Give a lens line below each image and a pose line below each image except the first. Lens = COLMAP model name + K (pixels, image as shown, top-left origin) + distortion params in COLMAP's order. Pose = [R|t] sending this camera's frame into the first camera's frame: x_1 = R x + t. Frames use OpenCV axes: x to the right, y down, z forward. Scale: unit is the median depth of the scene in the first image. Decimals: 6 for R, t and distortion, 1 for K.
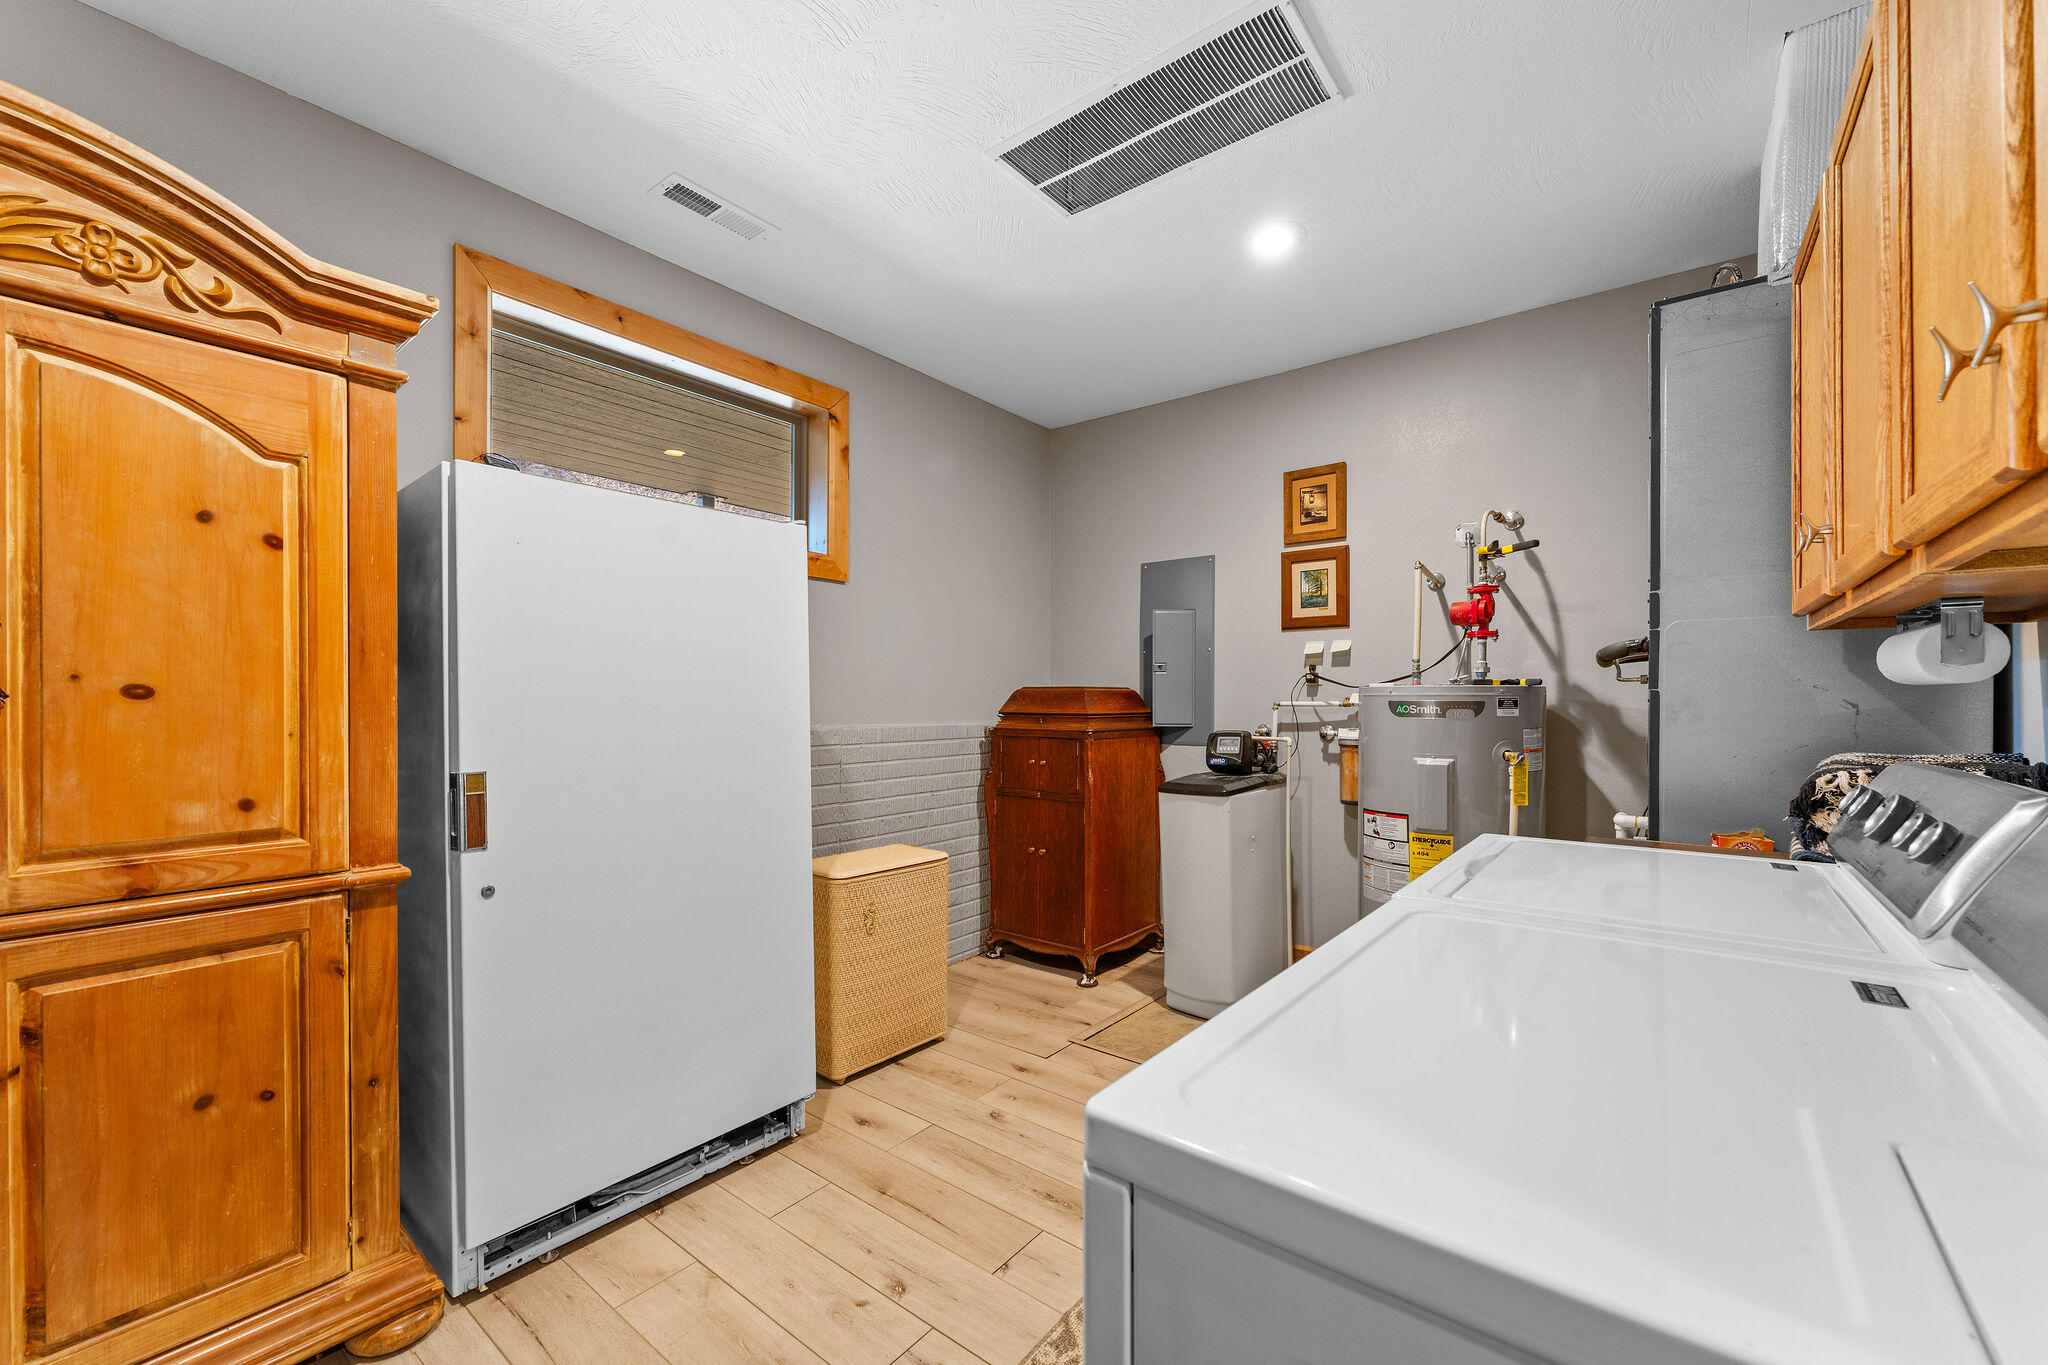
lens RADIAL K [[823.6, 0, 1029.9], [0, 823.6, 693.1], [0, 0, 1]] dist [-0.004353, 0.000165]
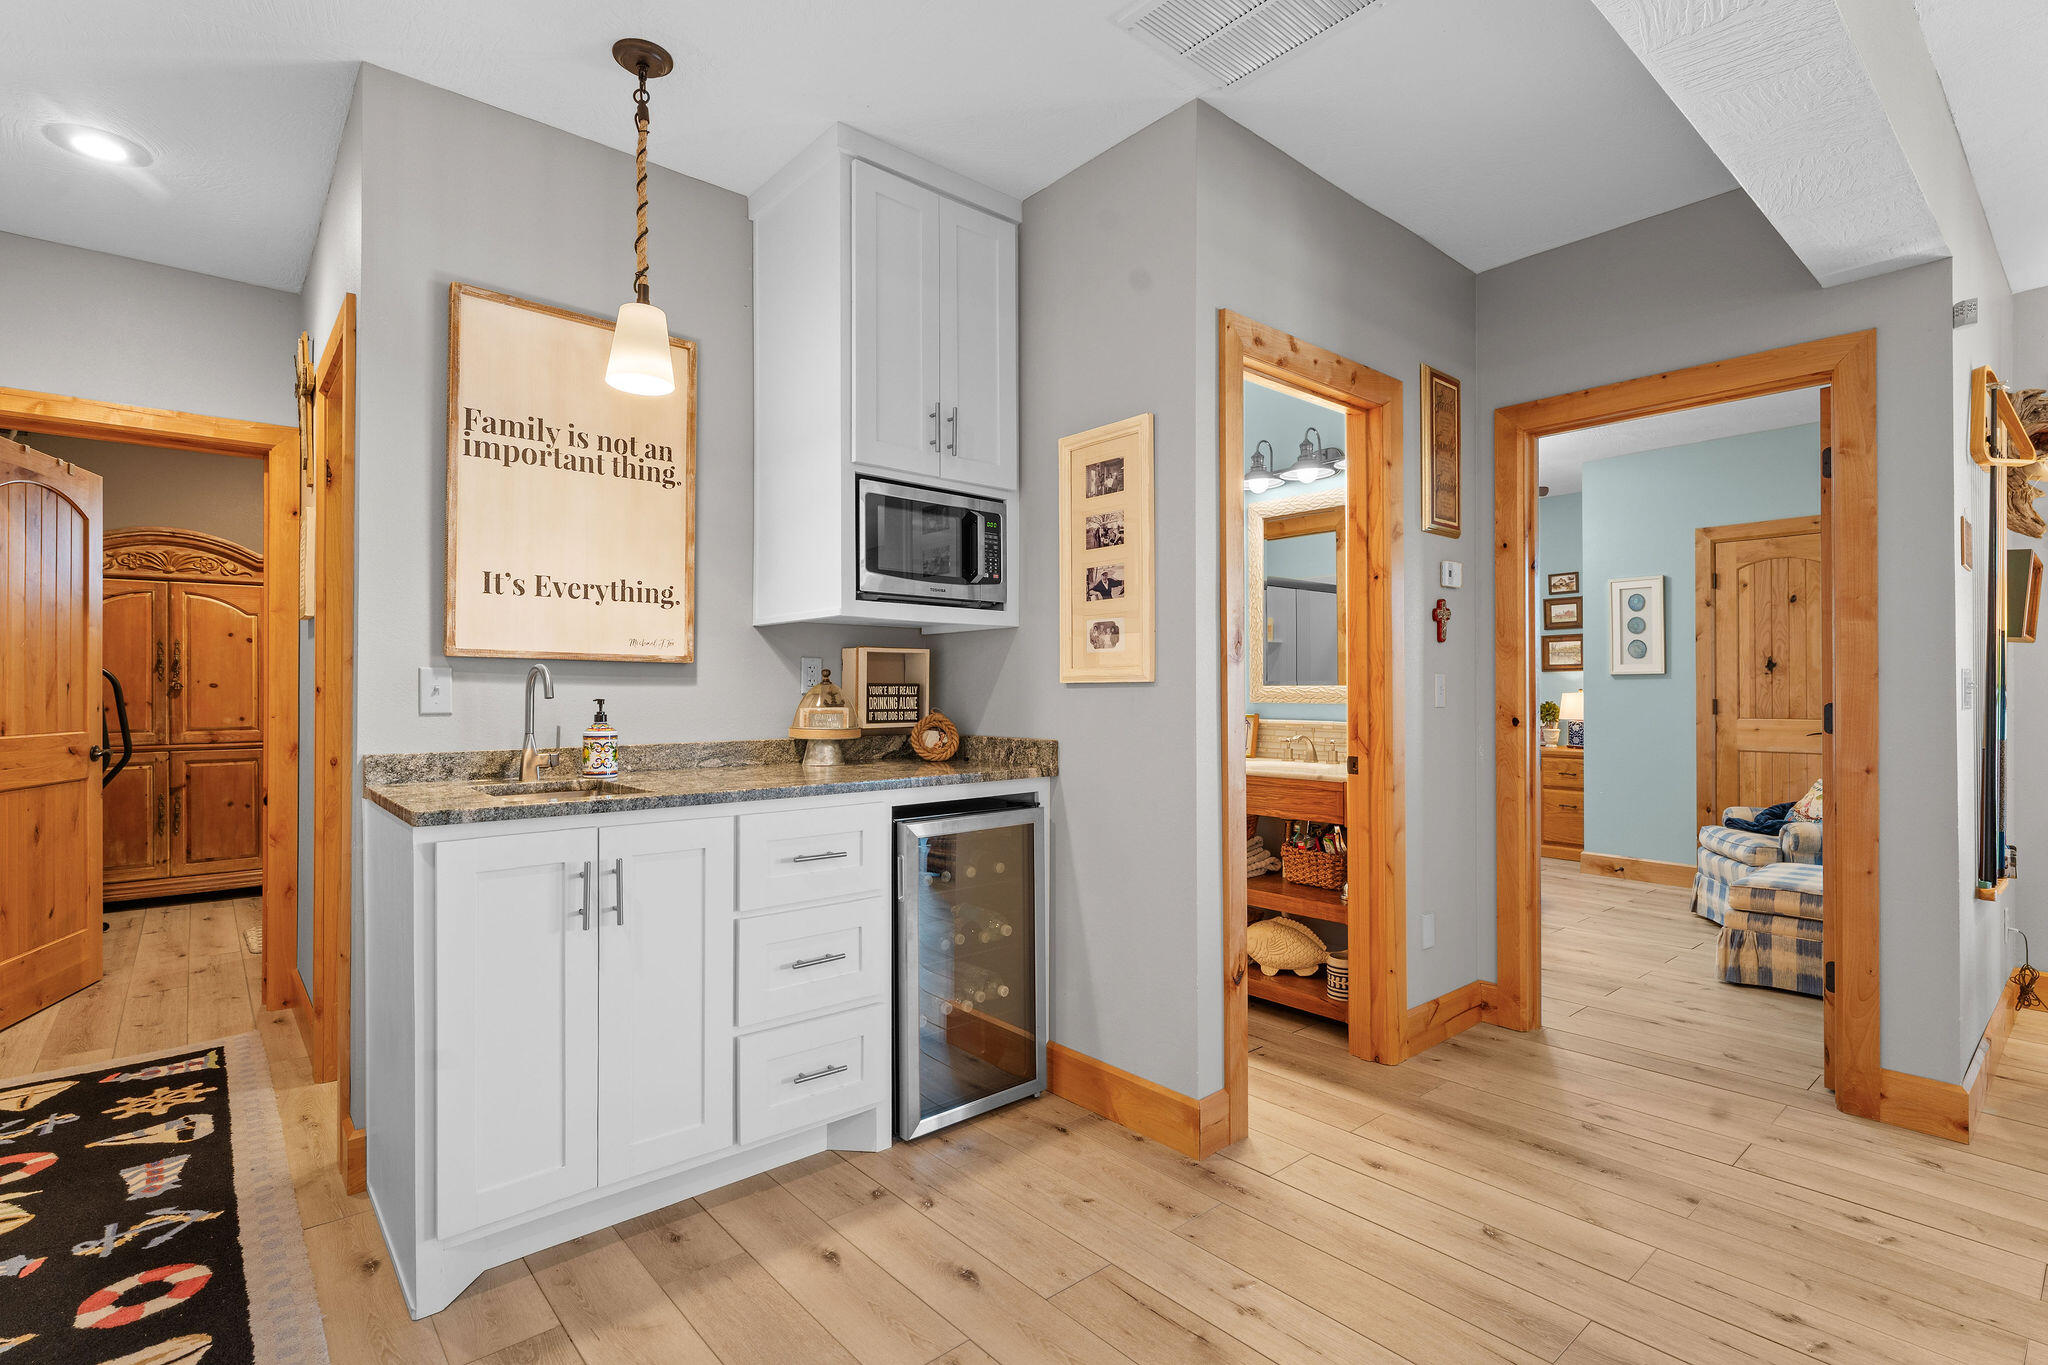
lens RADIAL K [[983.8, 0, 1021.4], [0, 983.8, 679.8], [0, 0, 1]] dist [0.006398, -0.000922]
pose [[0.981183, -0.000783, -0.193079, 3.175128], [0.000554, 0.999999, -0.001237, -0.018606], [0.193079, 0.001107, 0.981183, -2.527395]]
